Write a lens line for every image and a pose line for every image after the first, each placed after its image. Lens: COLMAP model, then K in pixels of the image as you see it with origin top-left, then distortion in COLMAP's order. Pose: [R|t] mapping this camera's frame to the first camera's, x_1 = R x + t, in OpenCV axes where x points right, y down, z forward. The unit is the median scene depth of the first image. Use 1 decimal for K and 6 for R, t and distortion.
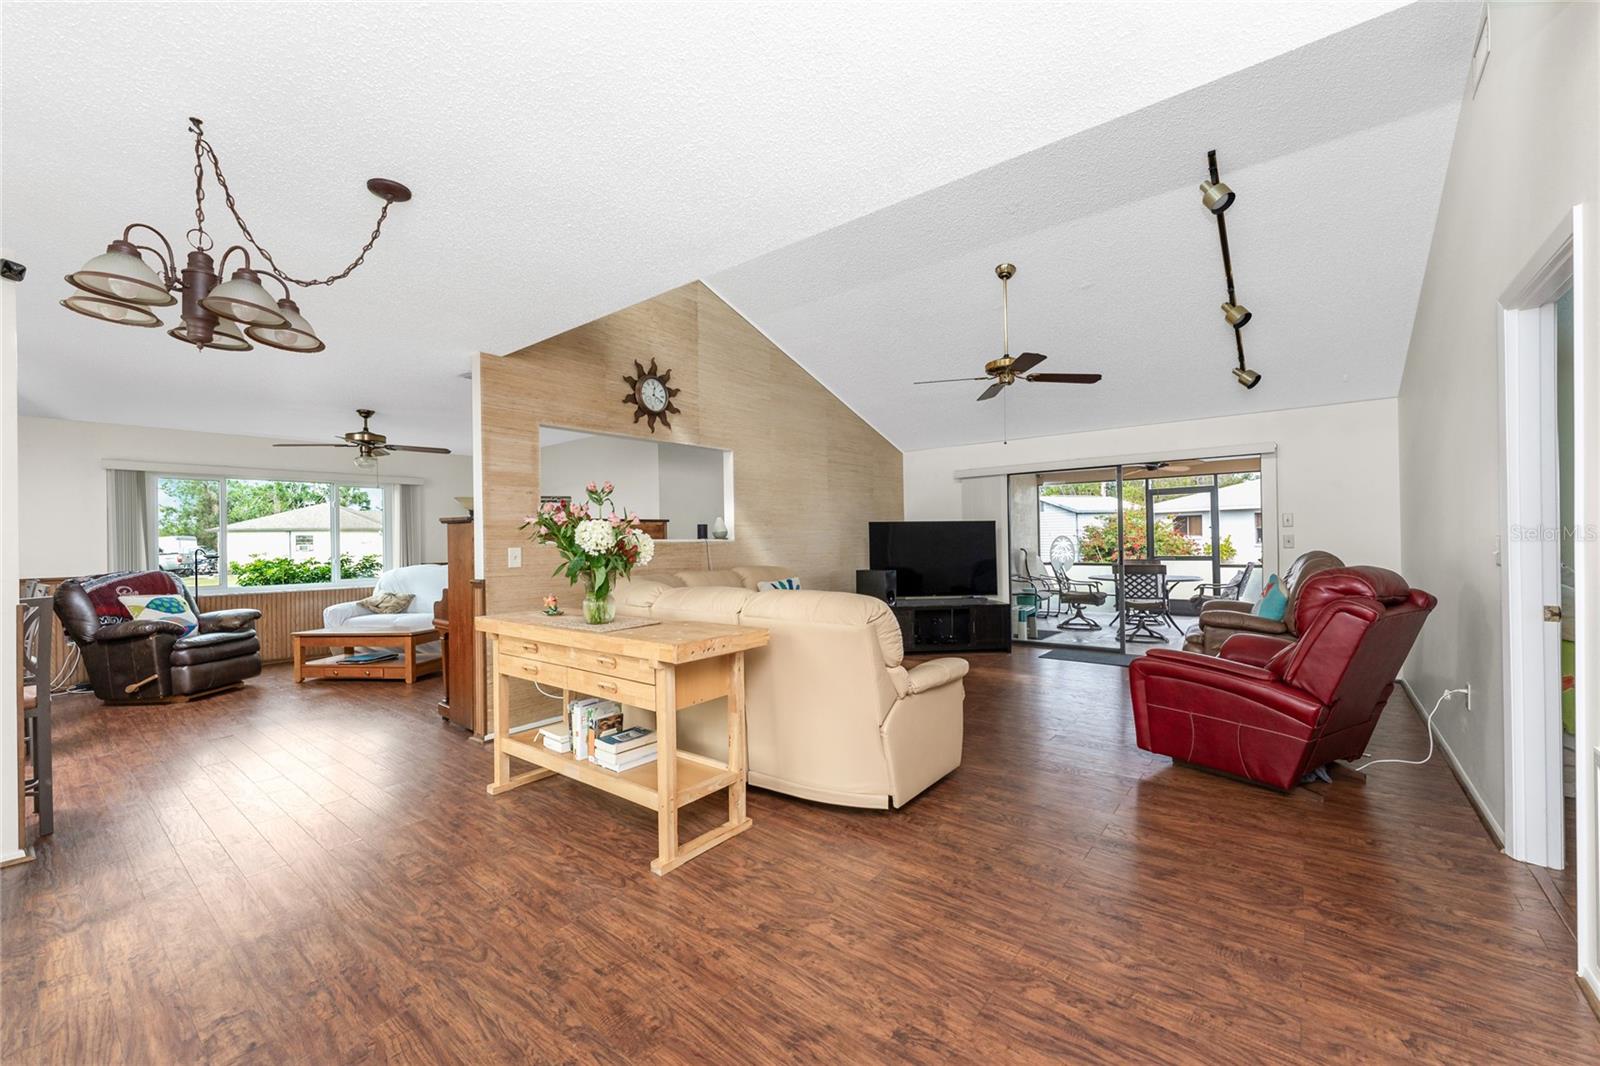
lens RADIAL K [[642.2, 0, 795.9], [0, 642.2, 534.6], [0, 0, 1]] dist [0.002321, -0.001530]
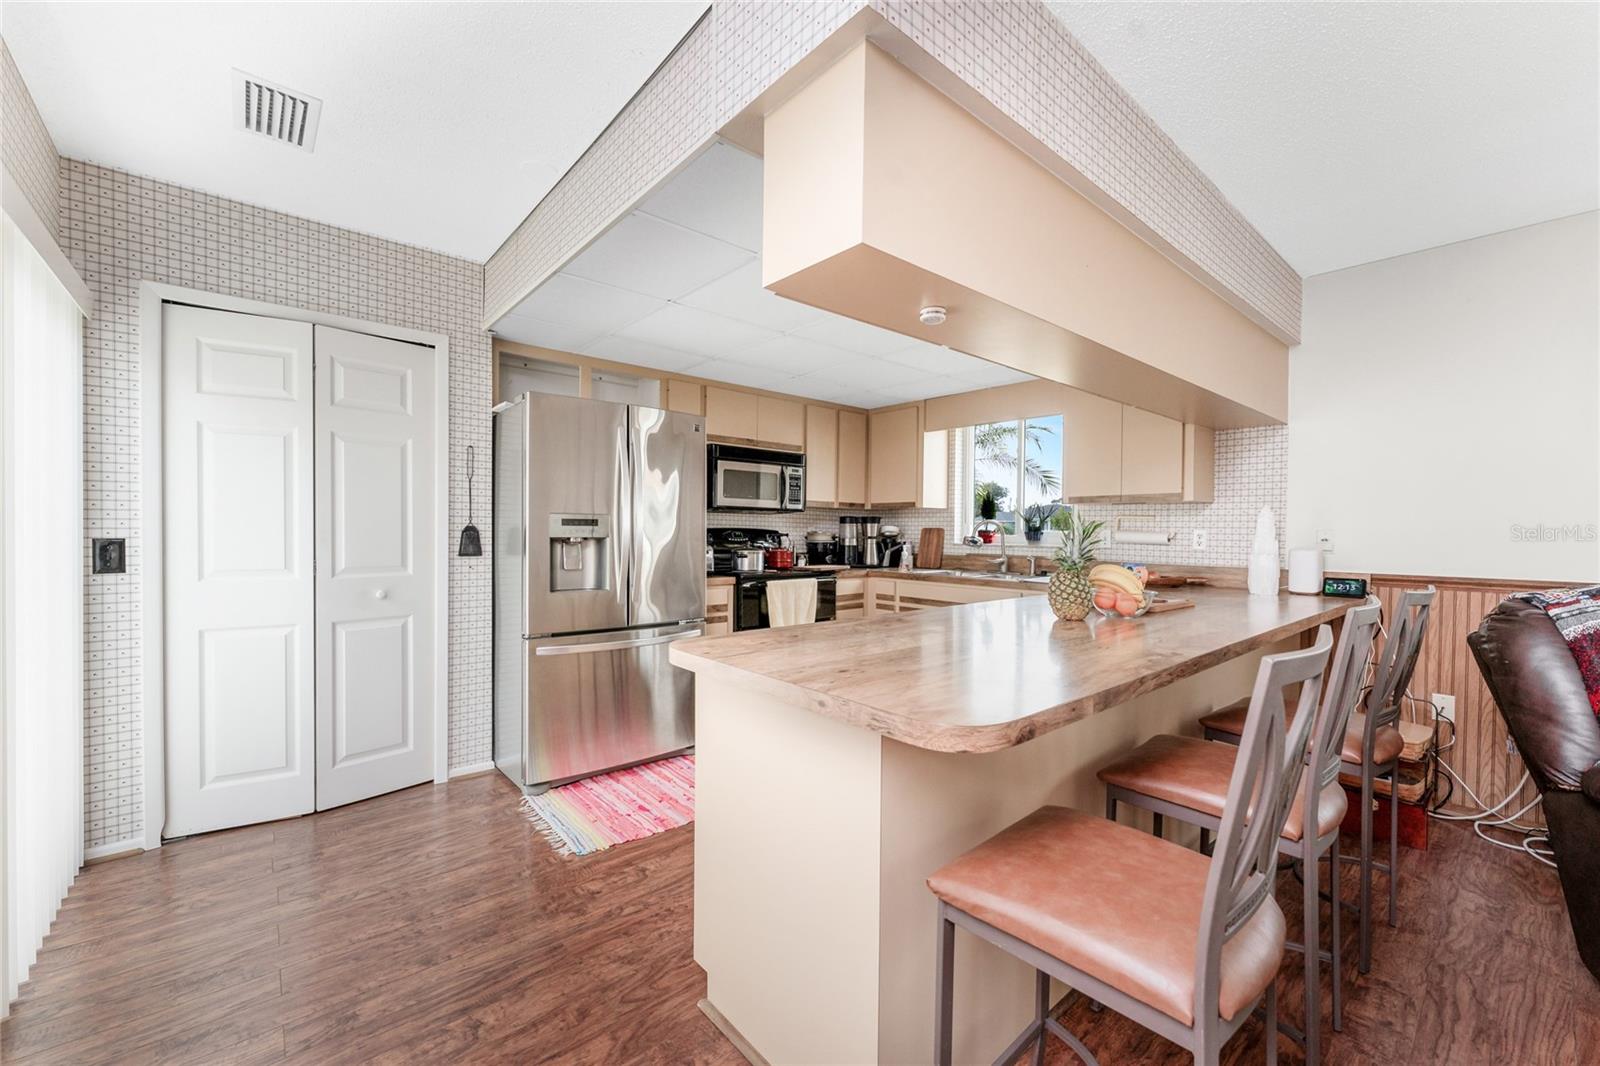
lens RADIAL K [[642.2, 0, 797.5], [0, 642.2, 536.1], [0, 0, 1]] dist [0.002321, -0.001530]
pose [[-0.178089, 0.025703, -0.983679, -0.714757], [0.002392, 0.999667, 0.025688, 0.026736], [0.984011, 0.002222, -0.178092, 0.672991]]
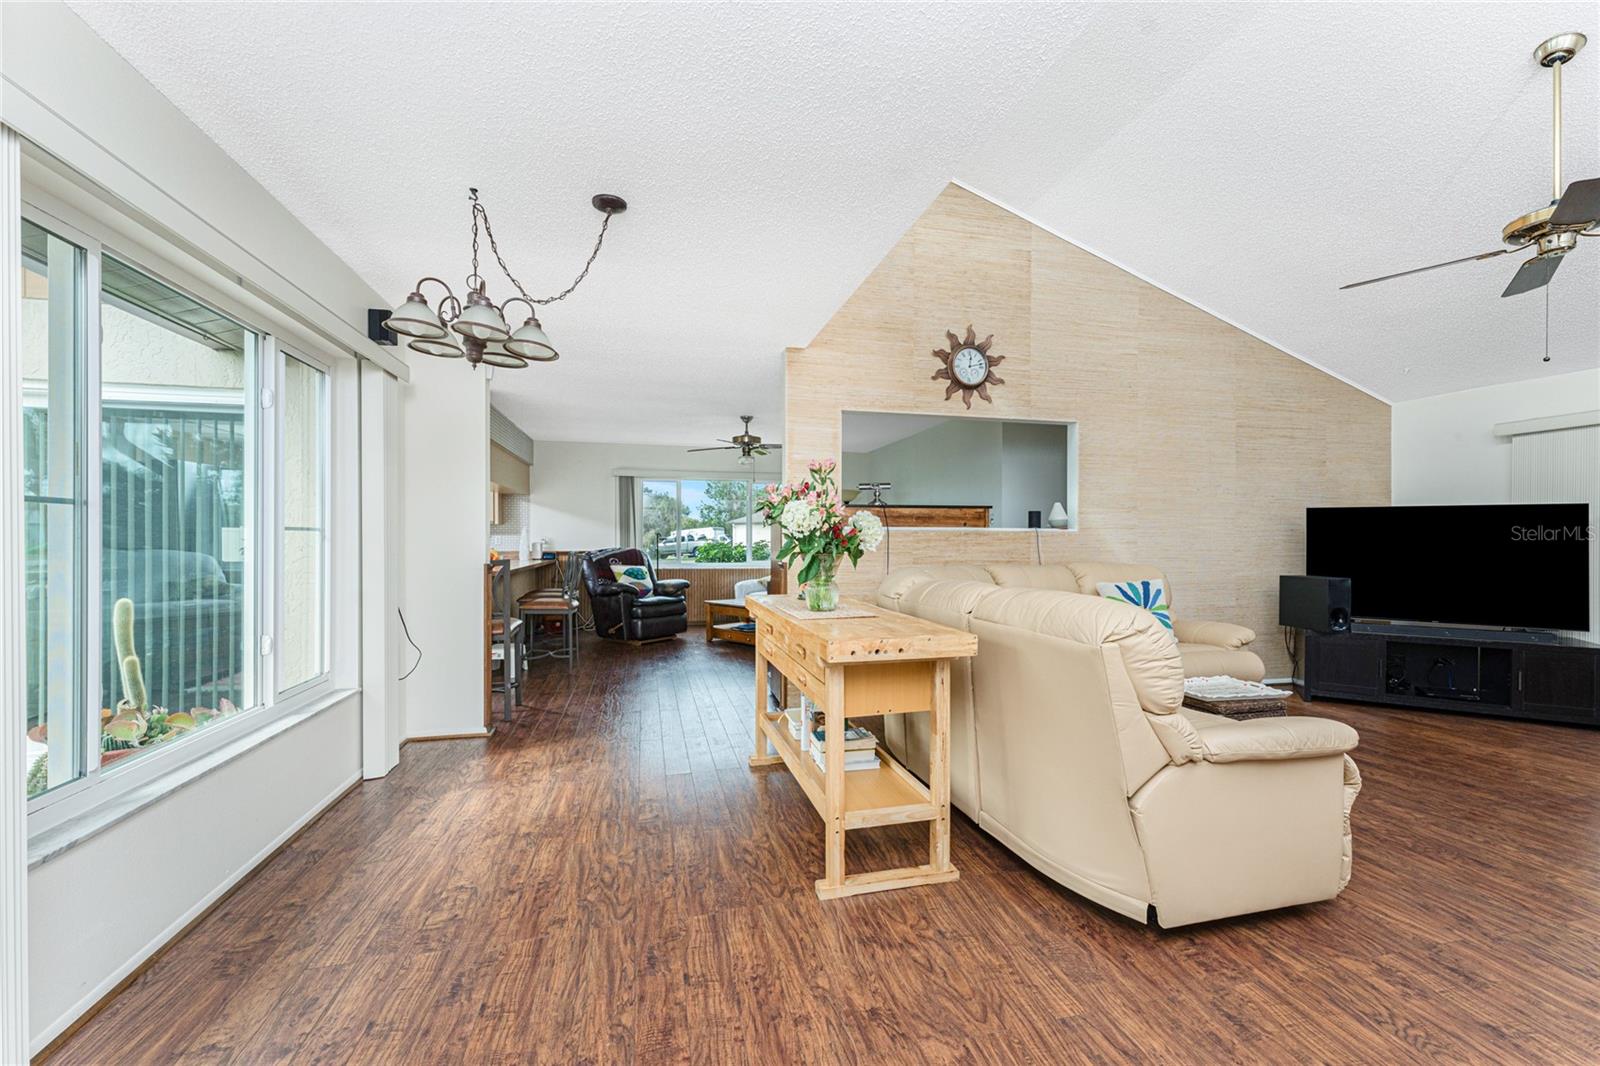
lens RADIAL K [[642.2, 0, 793.0], [0, 642.2, 541.9], [0, 0, 1]] dist [0.002321, -0.001530]
pose [[0.789933, 0.021539, -0.612815, 0.138706], [-0.009357, 0.999690, 0.023075, 0.009143], [0.613122, -0.012494, 0.789889, 0.136265]]
